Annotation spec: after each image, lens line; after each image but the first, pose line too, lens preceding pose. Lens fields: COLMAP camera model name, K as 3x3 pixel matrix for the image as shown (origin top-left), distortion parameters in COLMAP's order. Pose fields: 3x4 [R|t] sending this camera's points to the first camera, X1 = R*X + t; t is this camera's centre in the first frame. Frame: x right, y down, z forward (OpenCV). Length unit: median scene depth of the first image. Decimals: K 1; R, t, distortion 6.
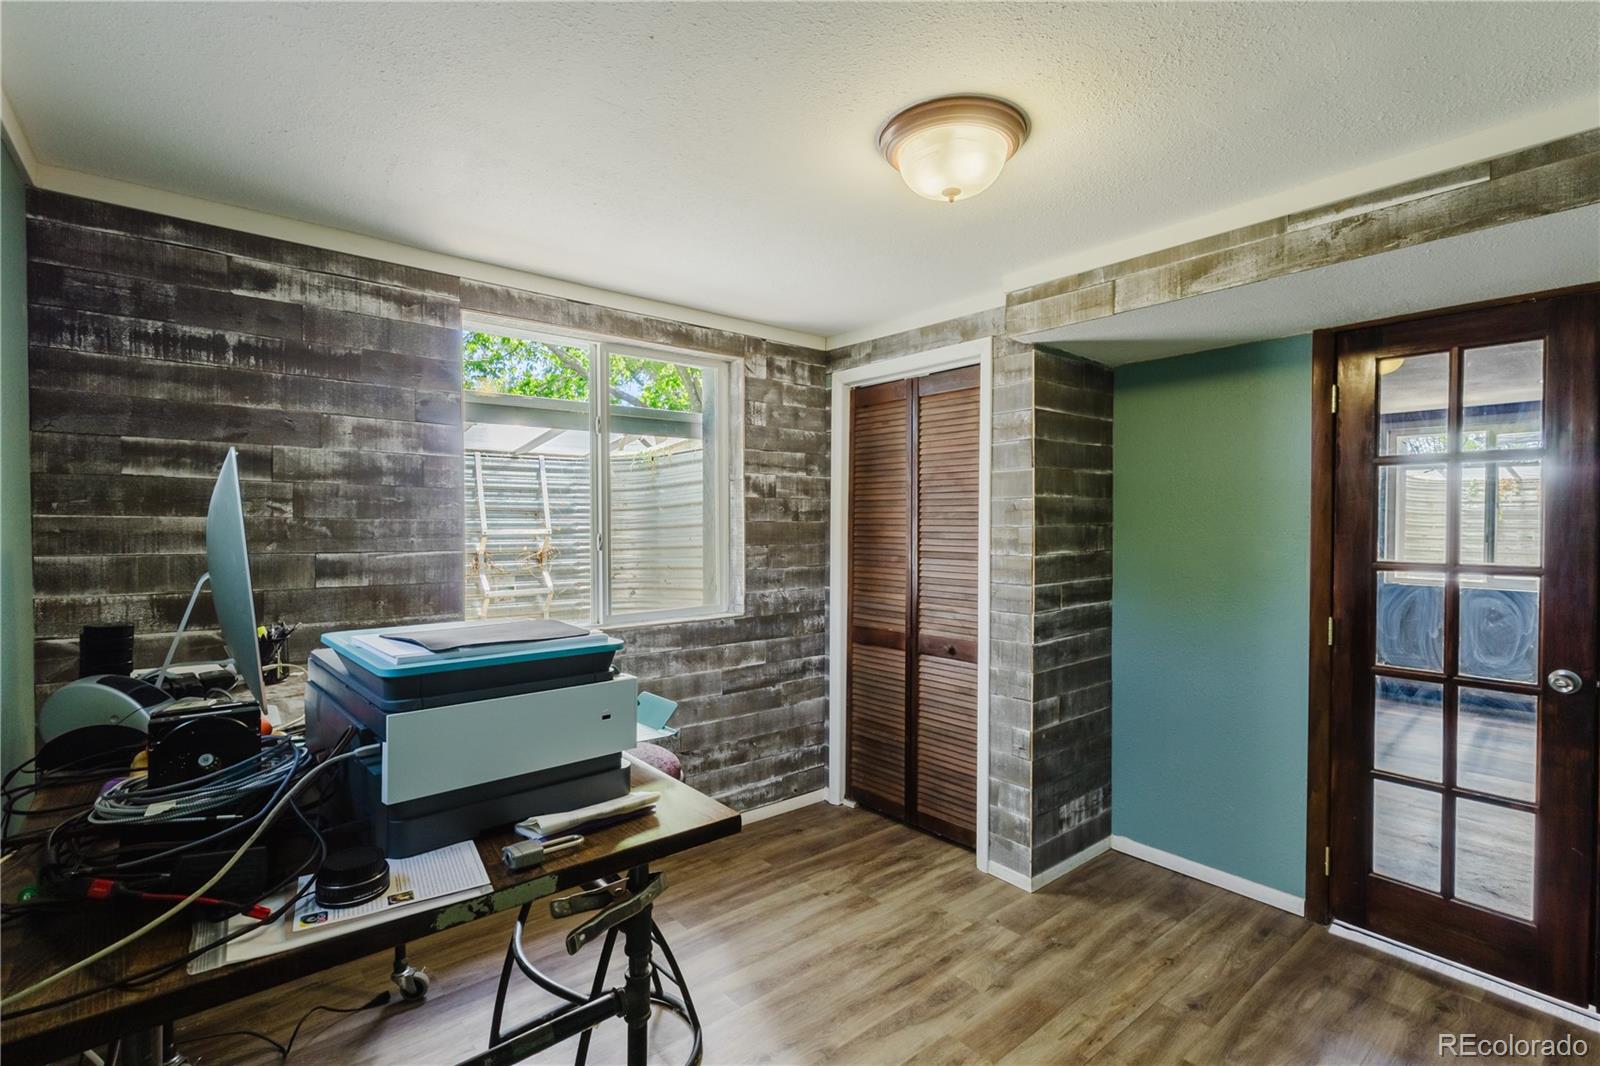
lens RADIAL K [[732.2, 0, 807.2], [0, 732.2, 531.8], [0, 0, 1]] dist [-0.001238, 0.002220]
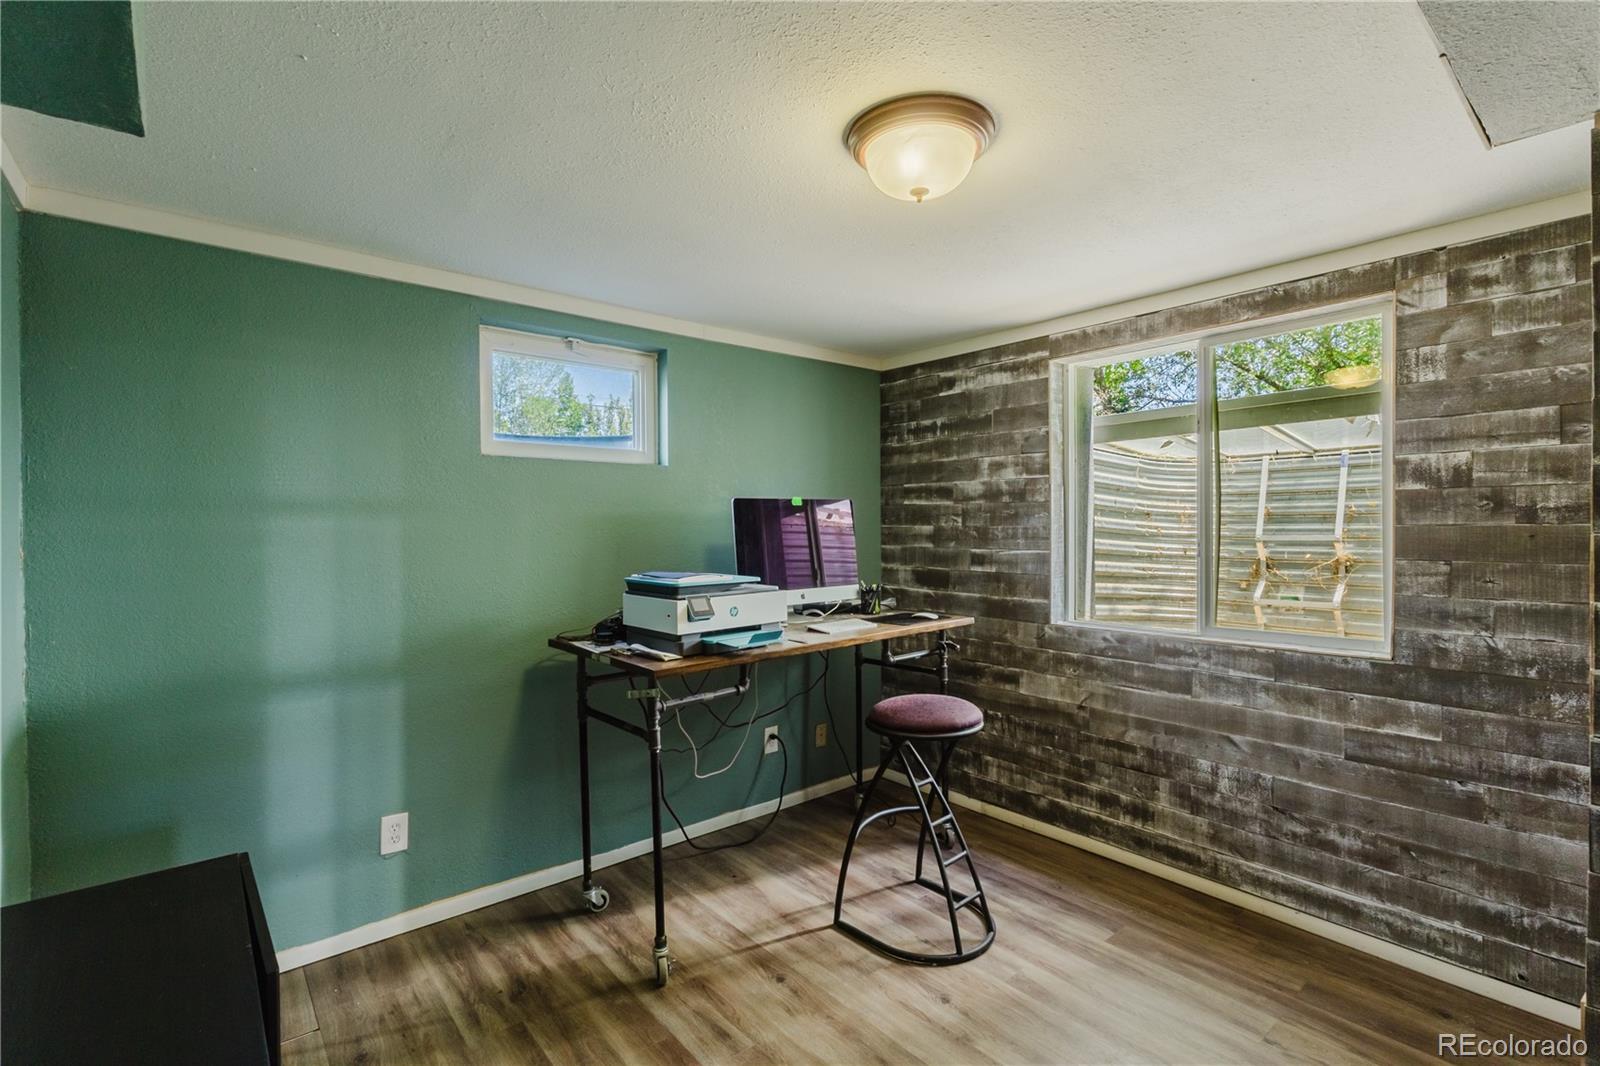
lens RADIAL K [[732.2, 0, 807.8], [0, 732.2, 534.6], [0, 0, 1]] dist [-0.001238, 0.002220]
pose [[0.012772, 0.004495, -0.999908, 0.661686], [-0.011258, 0.999927, 0.004351, -0.002277], [0.999855, 0.011202, 0.012822, 0.475041]]
